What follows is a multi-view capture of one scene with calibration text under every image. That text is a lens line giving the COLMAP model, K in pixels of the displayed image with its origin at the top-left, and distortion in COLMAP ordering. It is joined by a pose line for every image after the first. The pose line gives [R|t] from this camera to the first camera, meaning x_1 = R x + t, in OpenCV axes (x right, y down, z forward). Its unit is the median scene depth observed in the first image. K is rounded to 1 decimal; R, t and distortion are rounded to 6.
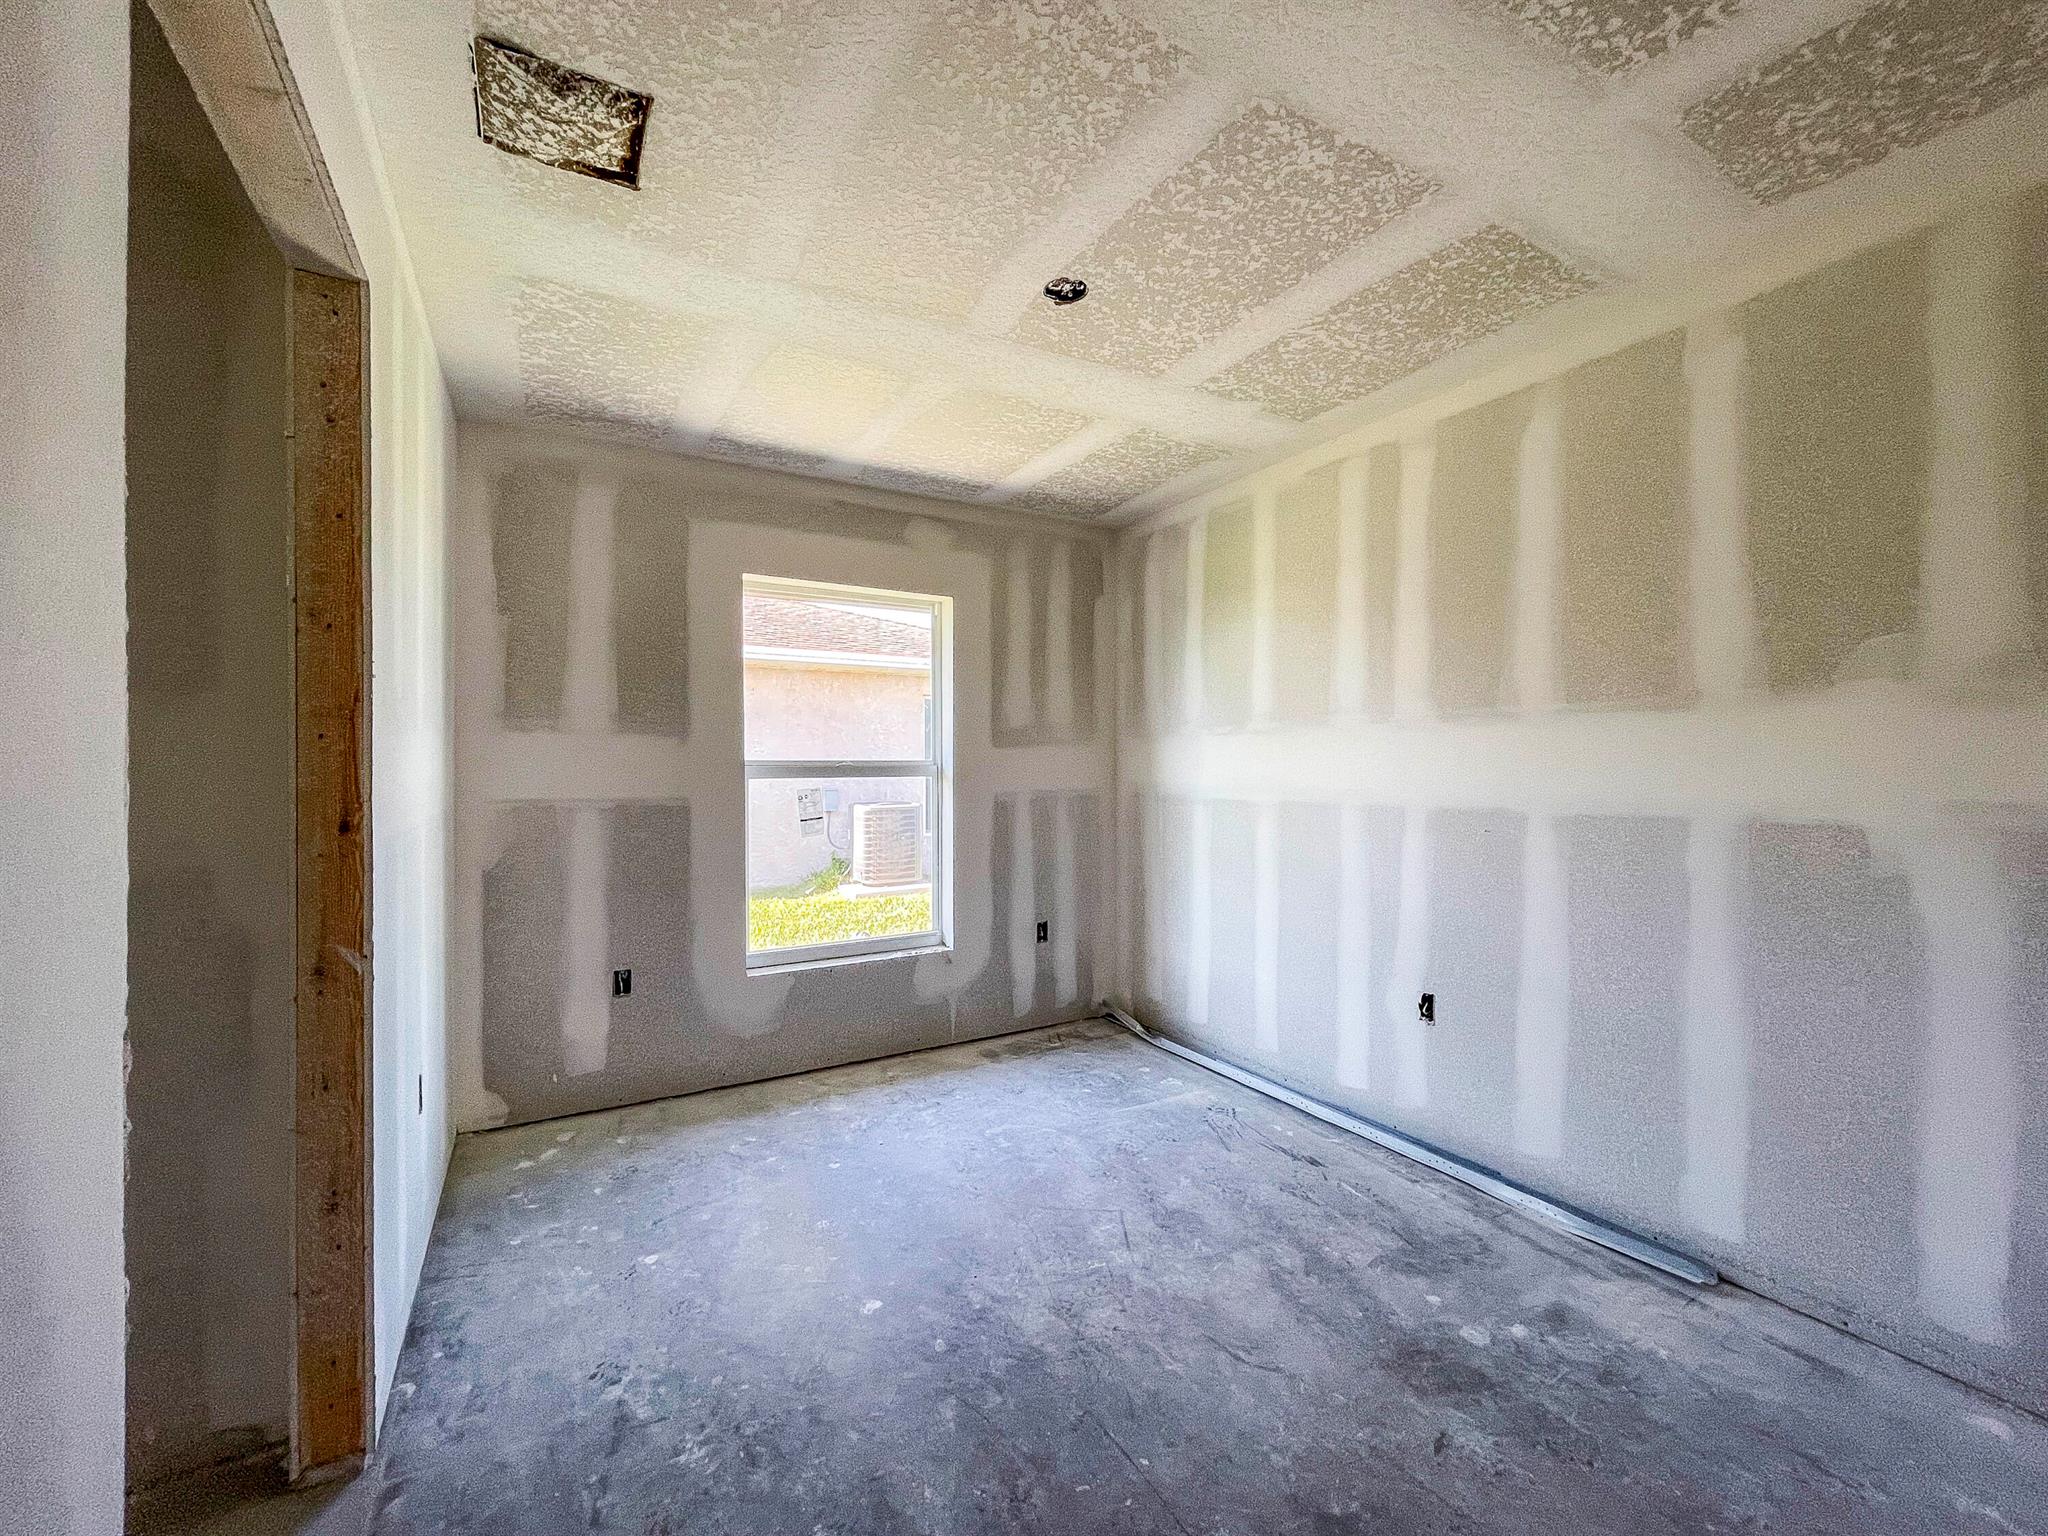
lens RADIAL K [[821.3, 0, 1015.2], [0, 821.3, 757.3], [0, 0, 1]] dist [0.001023, -0.000189]
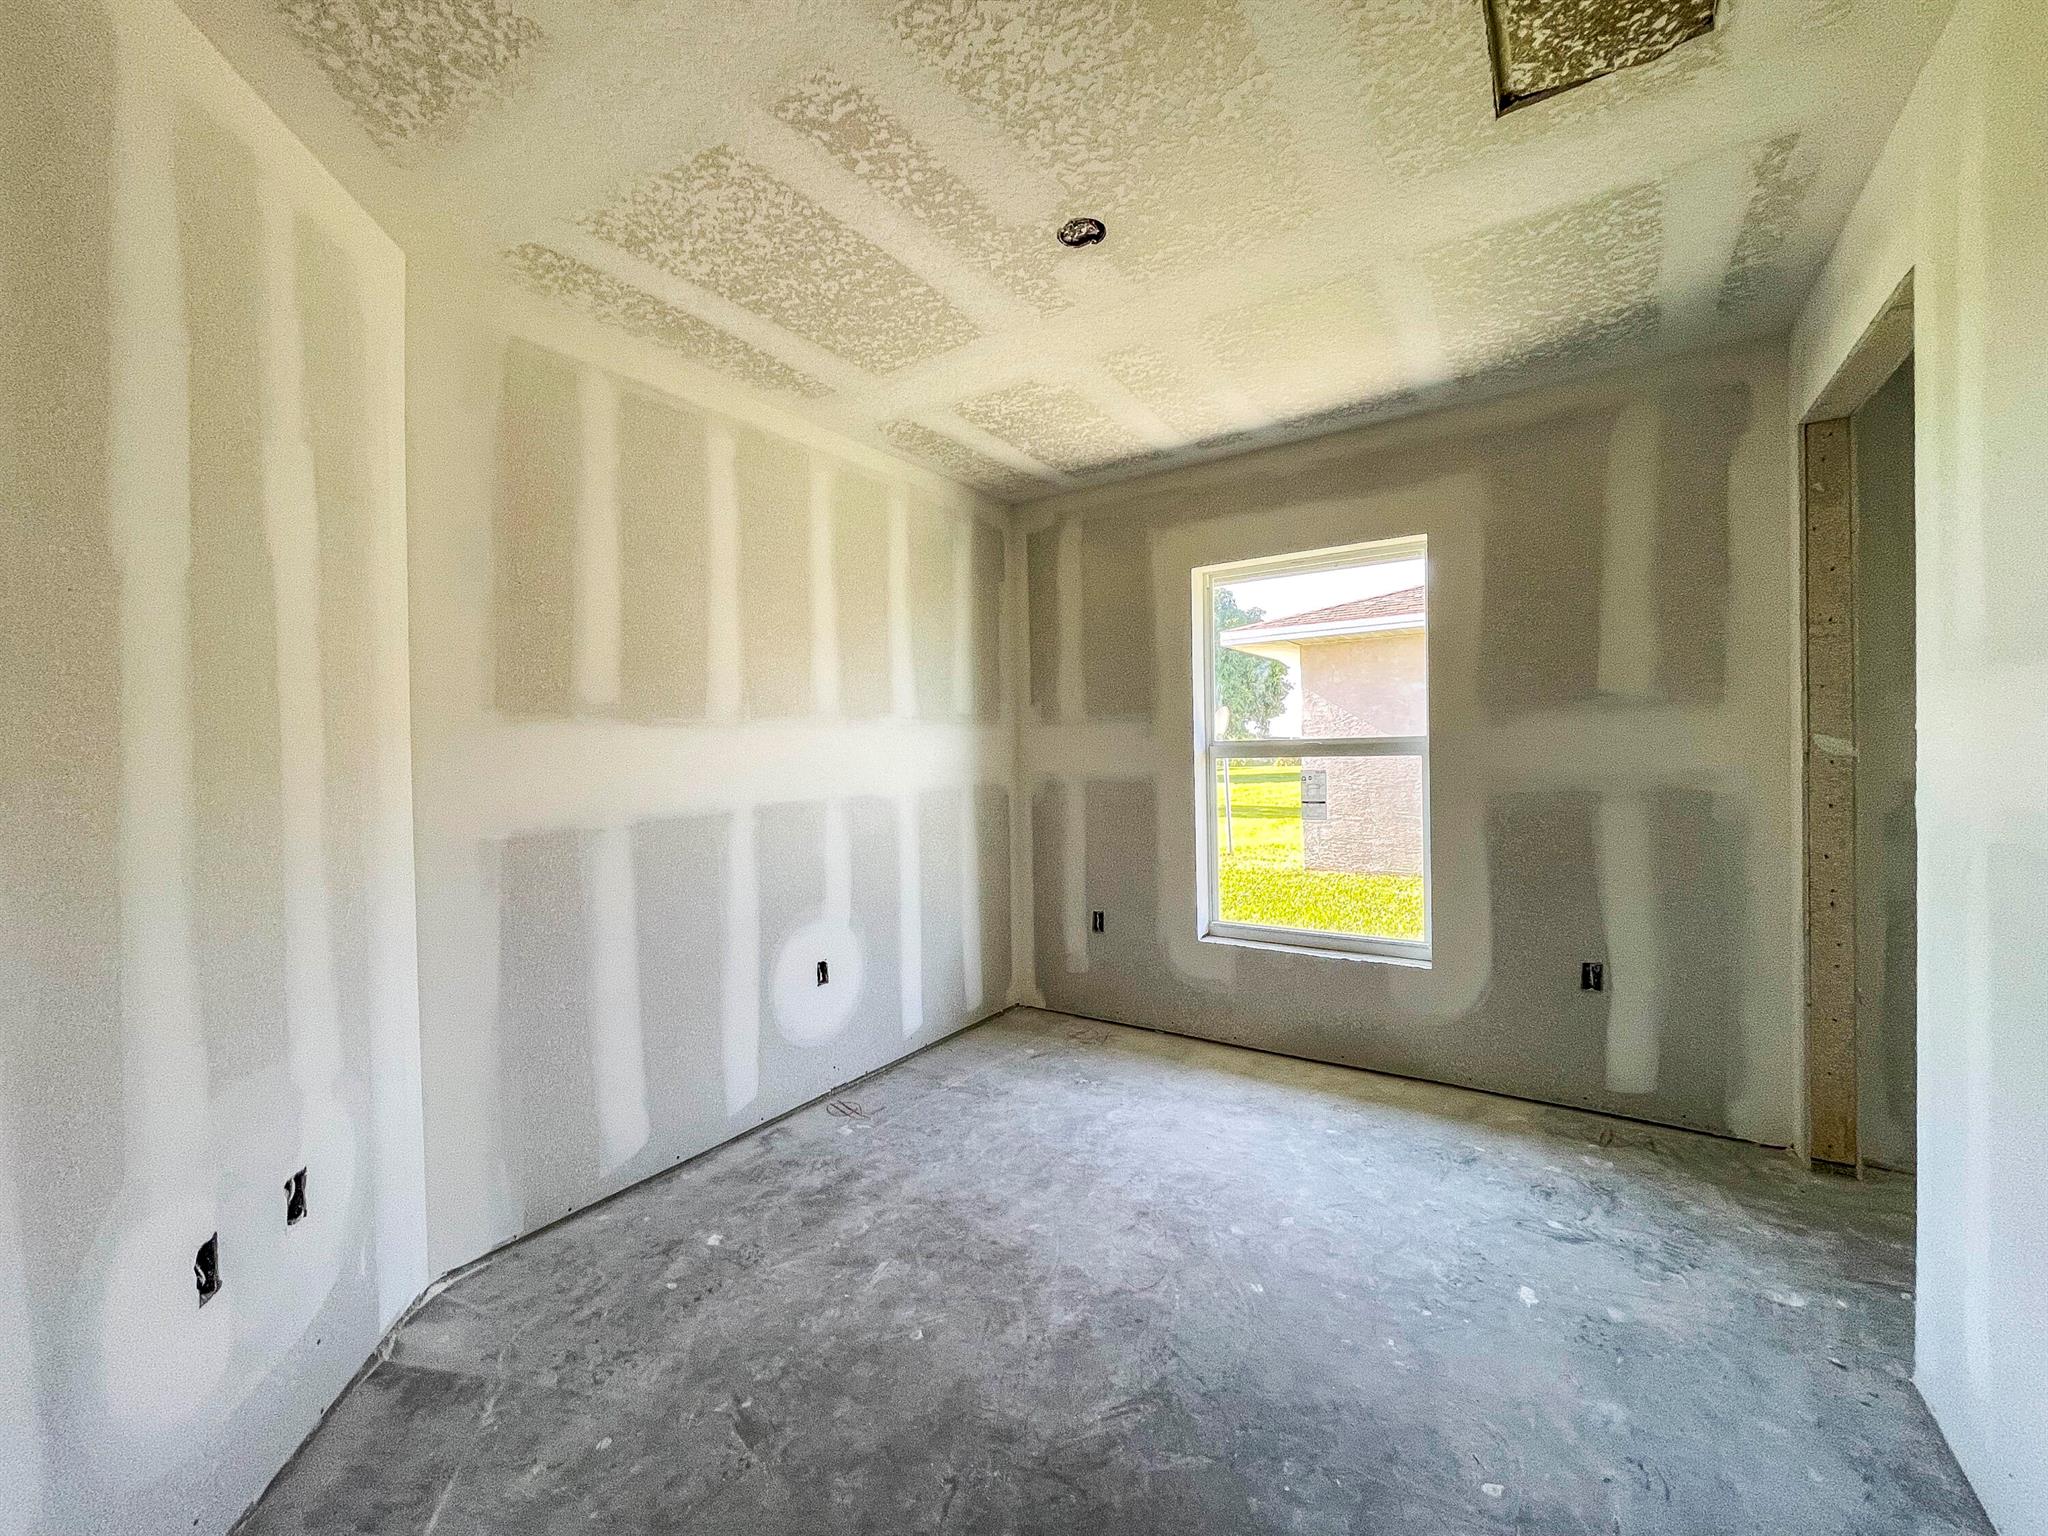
lens RADIAL K [[821.3, 0, 1014.6], [0, 821.3, 778.4], [0, 0, 1]] dist [0.001023, -0.000189]
pose [[0.441467, 0.025615, -0.896912, 0.506388], [0.026022, 0.998806, 0.041333, -0.000728], [0.896900, -0.041587, 0.440273, 0.293415]]
